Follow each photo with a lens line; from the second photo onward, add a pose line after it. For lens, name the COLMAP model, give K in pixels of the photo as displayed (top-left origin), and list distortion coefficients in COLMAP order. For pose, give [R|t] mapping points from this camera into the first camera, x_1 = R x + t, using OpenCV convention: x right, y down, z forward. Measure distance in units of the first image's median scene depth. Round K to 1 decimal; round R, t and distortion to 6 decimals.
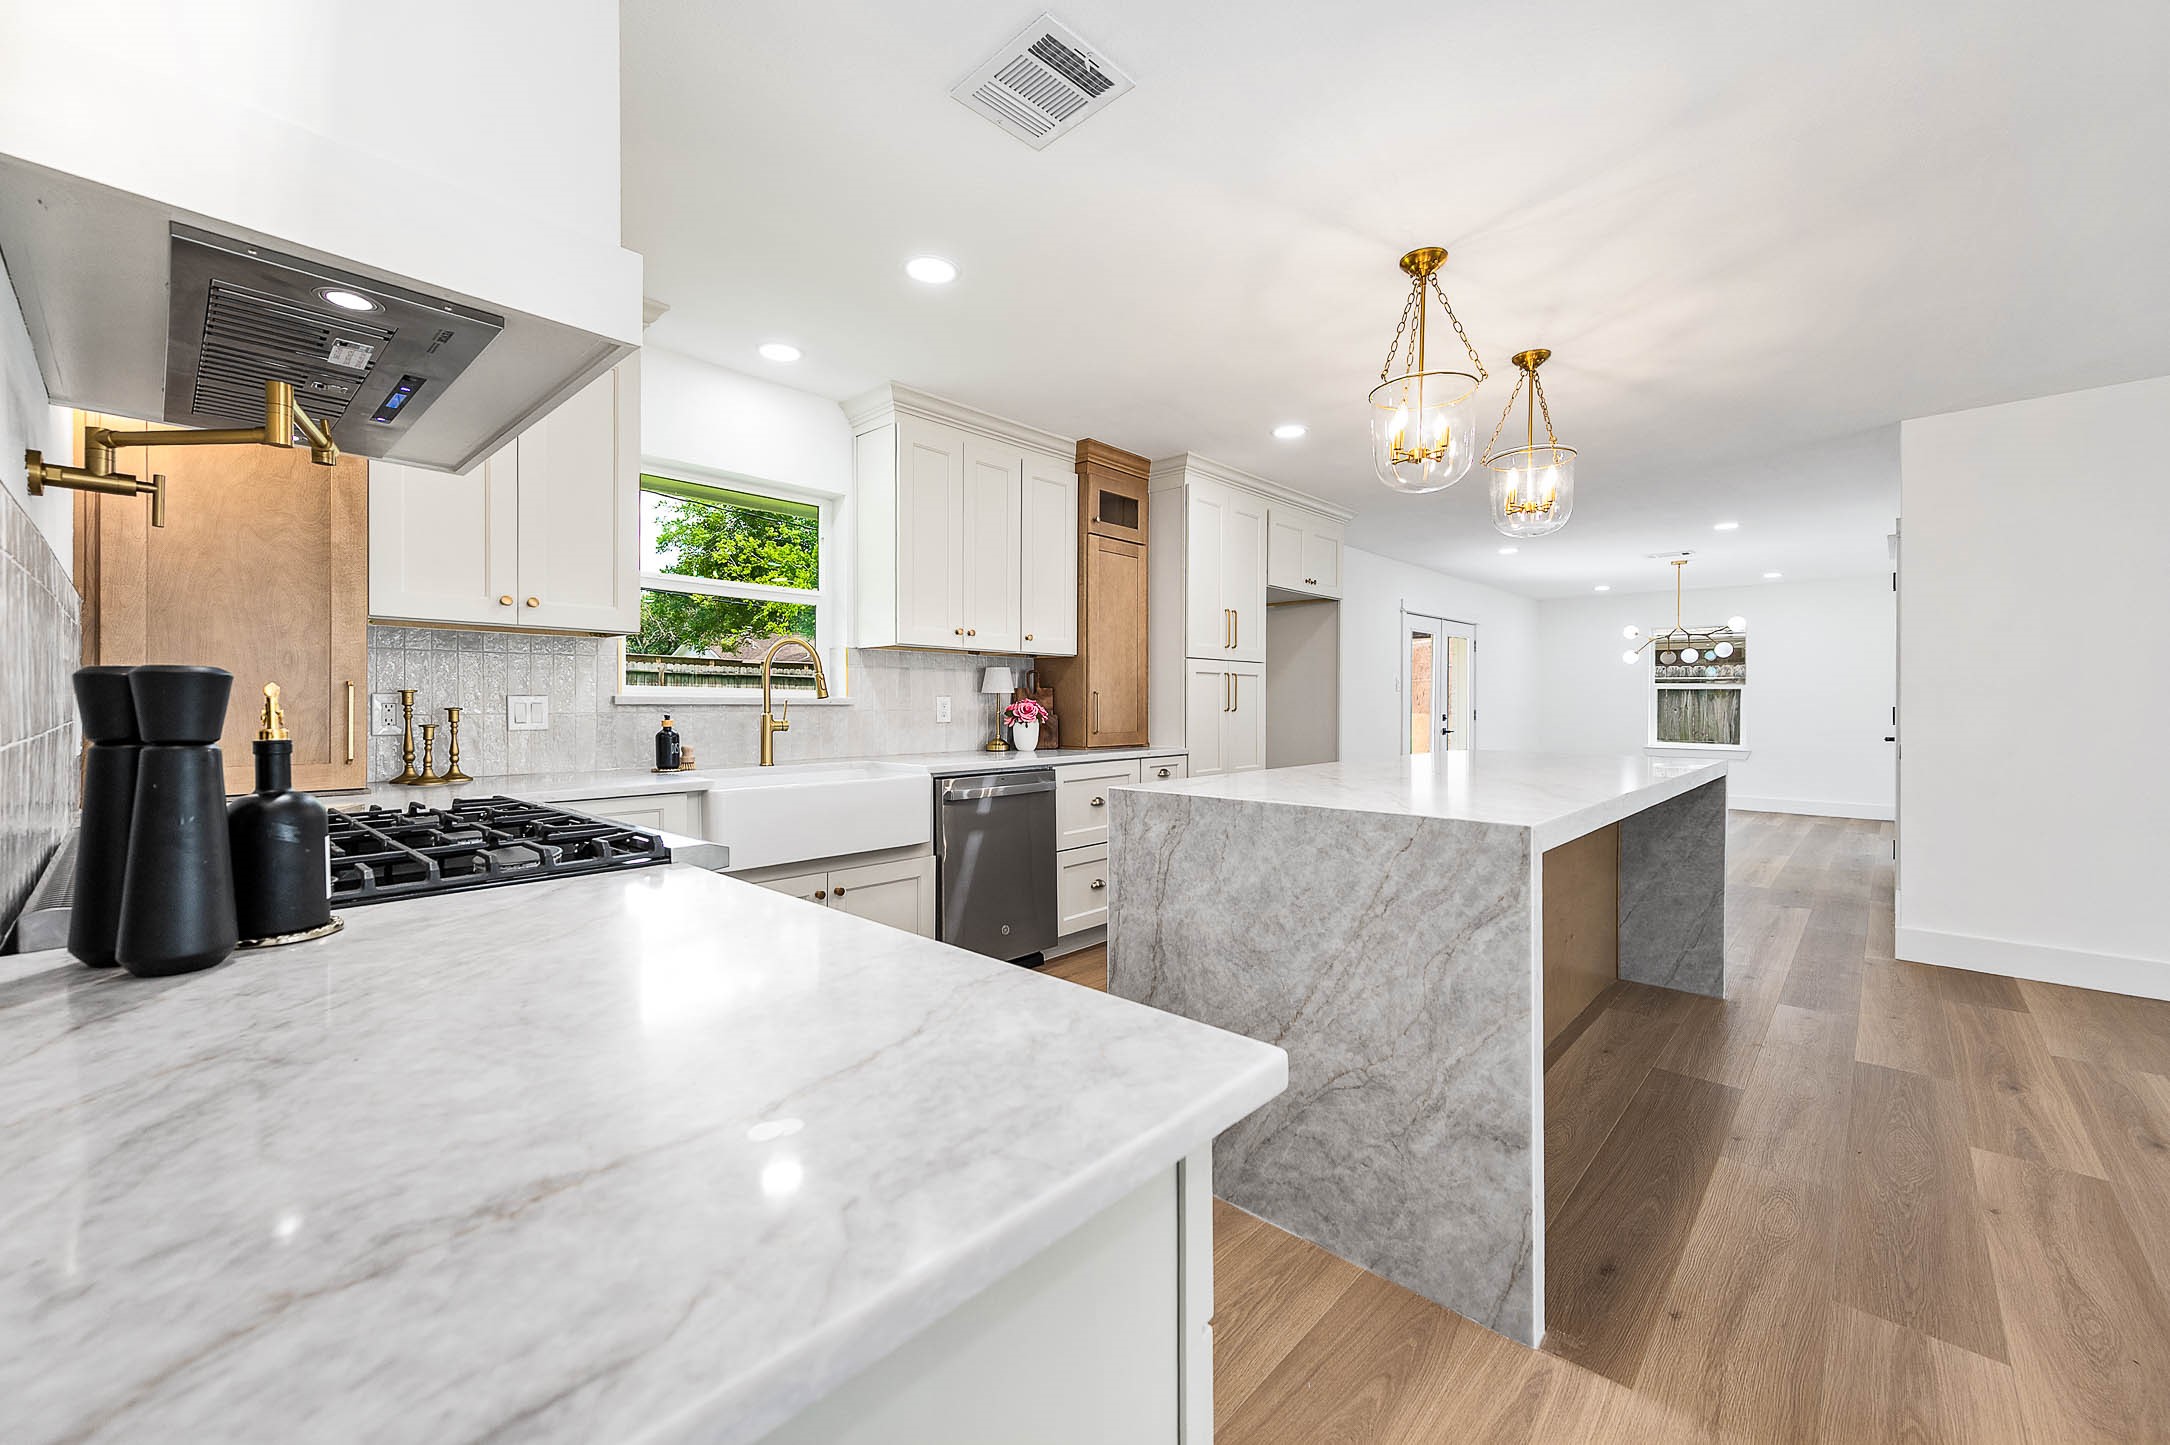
lens RADIAL K [[860.9, 0, 1090.8], [0, 860.9, 708.6], [0, 0, 1]] dist [0.015776, 0.000682]
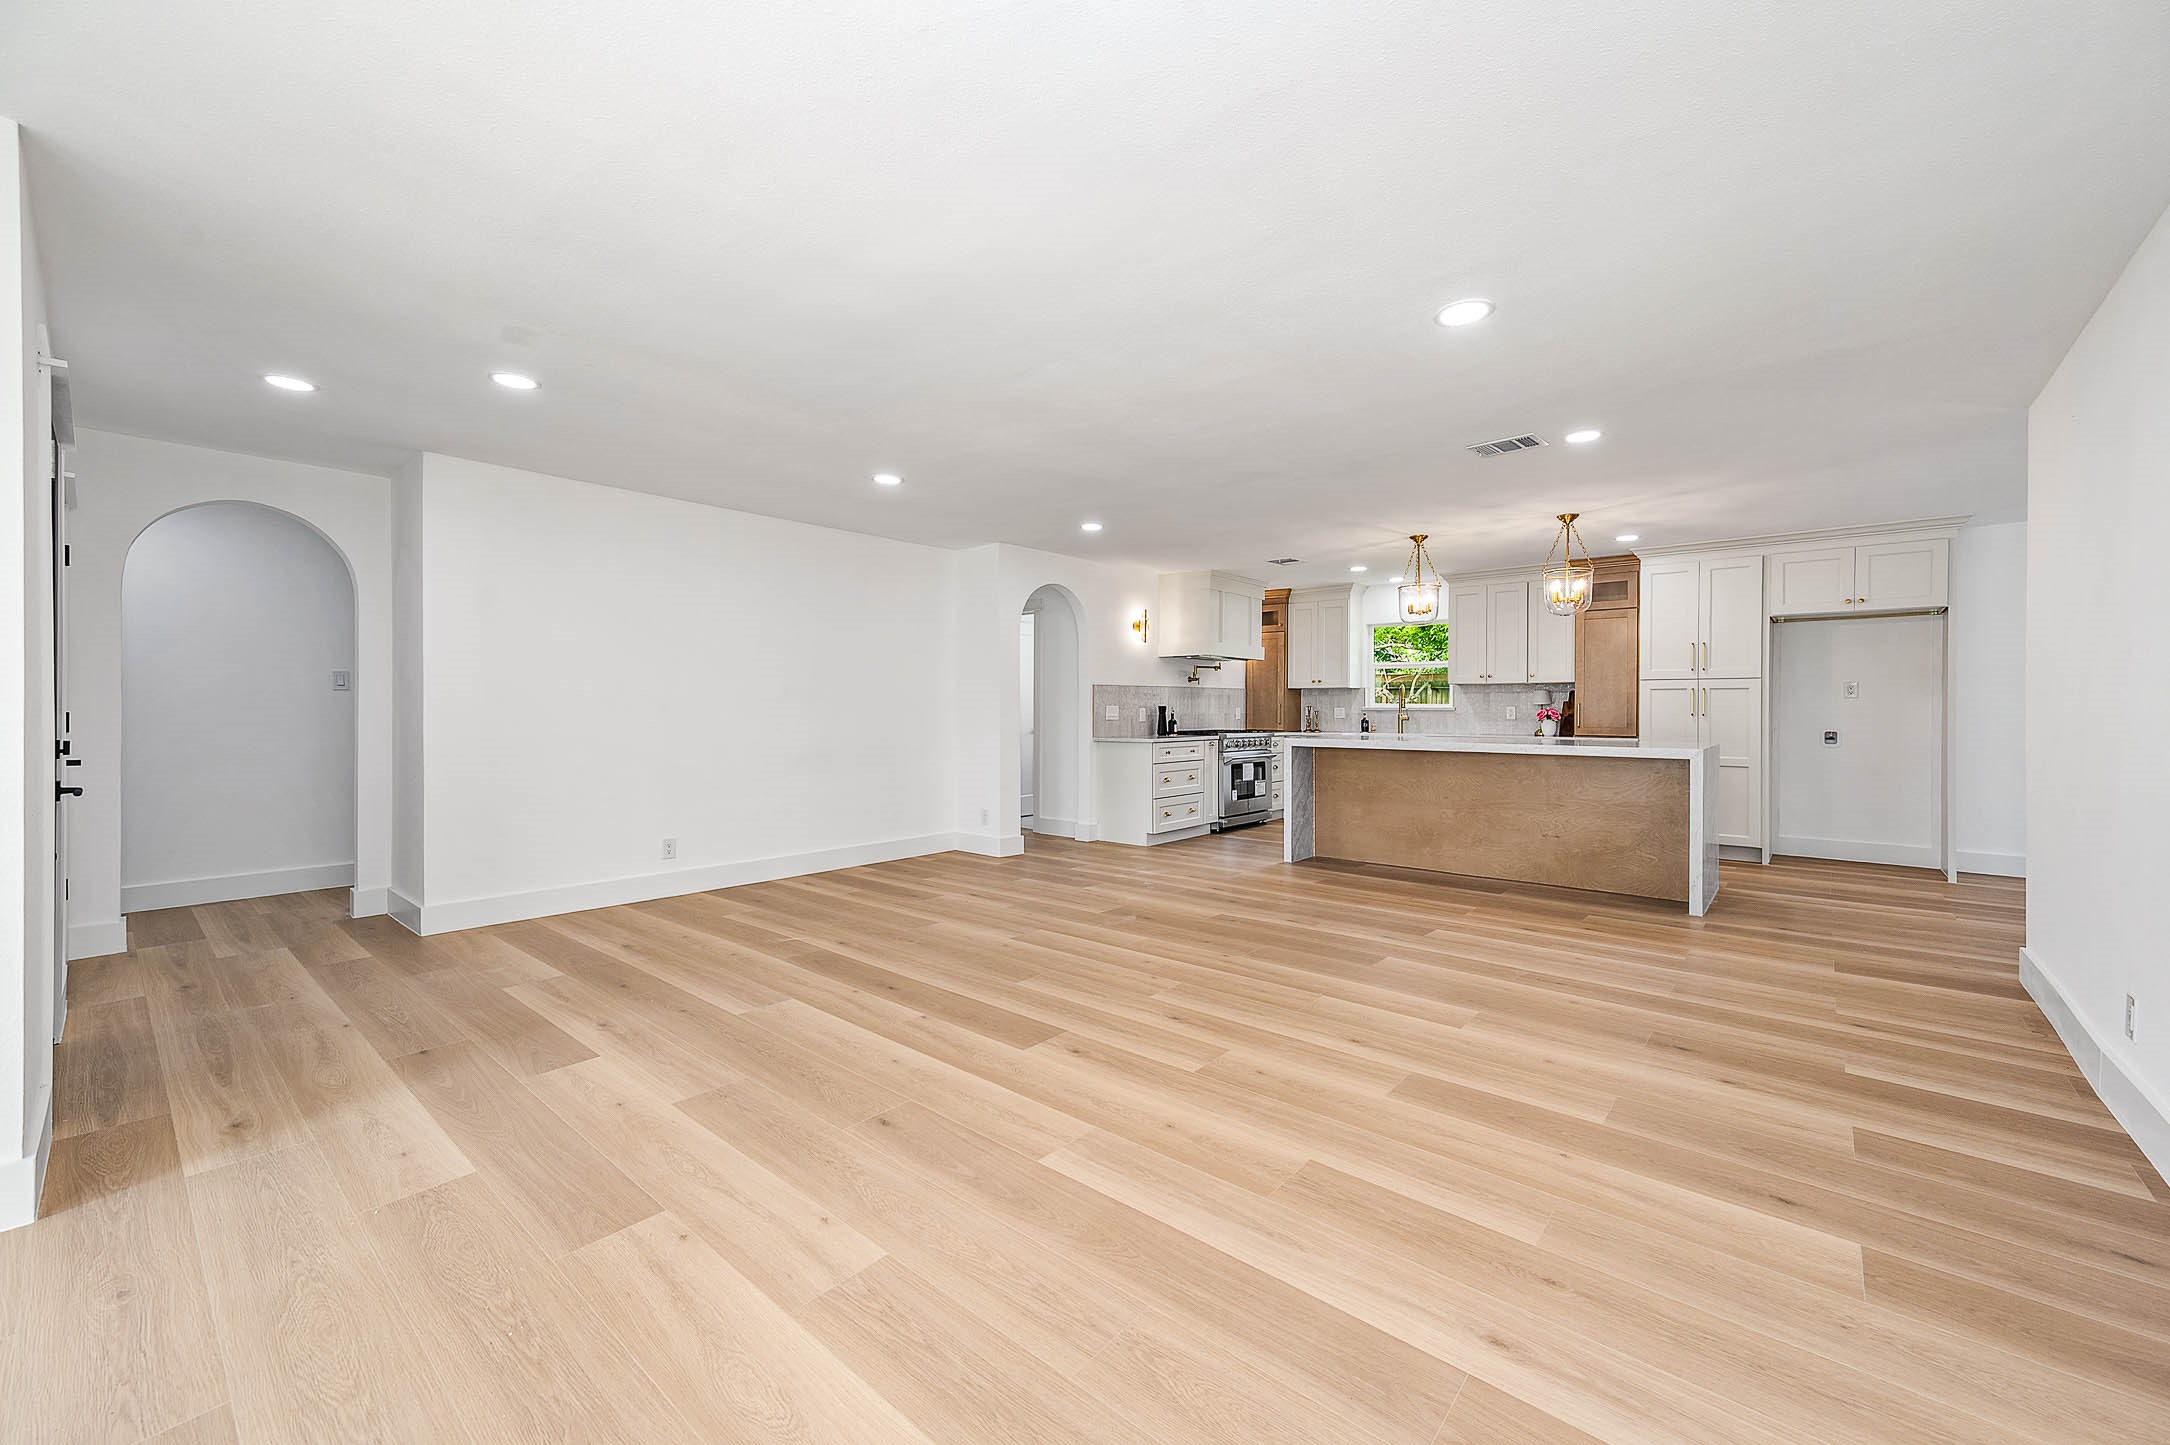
lens RADIAL K [[852.4, 0, 1082.3], [0, 852.4, 711.3], [0, 0, 1]] dist [0.011690, 0.000007]
pose [[0.029466, 0.001908, -0.999564, 1.931999], [-0.006499, 0.999977, 0.001718, 0.000368], [0.999545, 0.006445, 0.029477, -0.046505]]
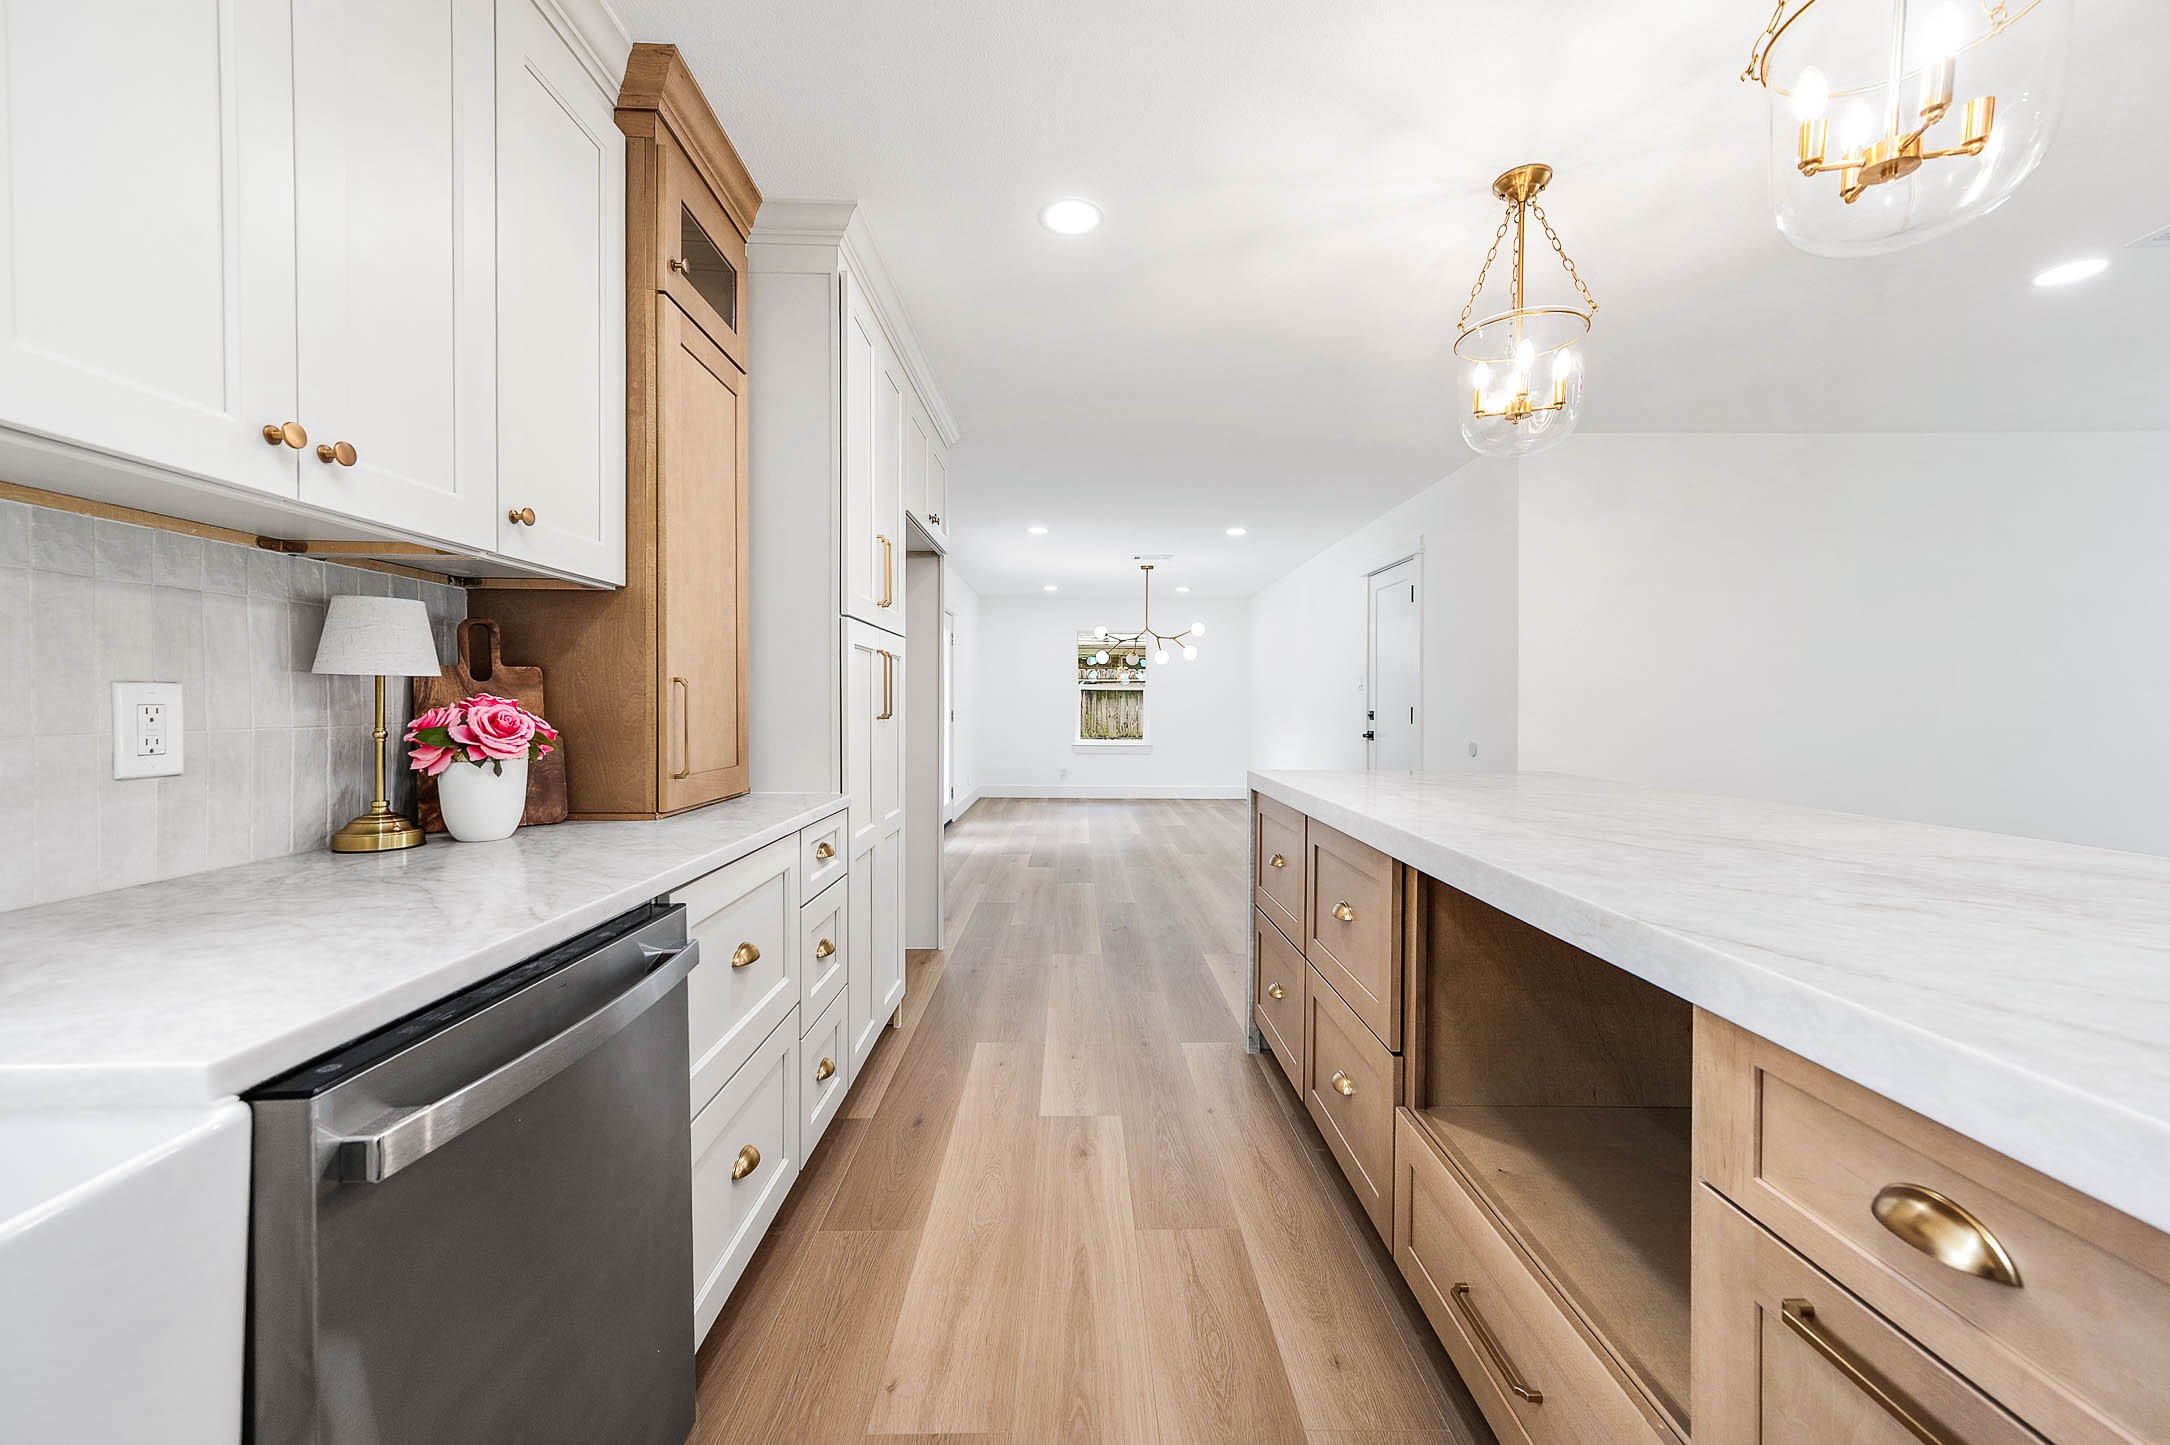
lens RADIAL K [[855.0, 0, 1088.0], [0, 855.0, 702.0], [0, 0, 1]] dist [0.012773, 0.000265]
pose [[0.723788, 0.000390, 0.690022, -0.158291], [0.004244, 0.999978, -0.005017, -0.005783], [-0.690009, 0.006559, 0.723771, 0.646454]]
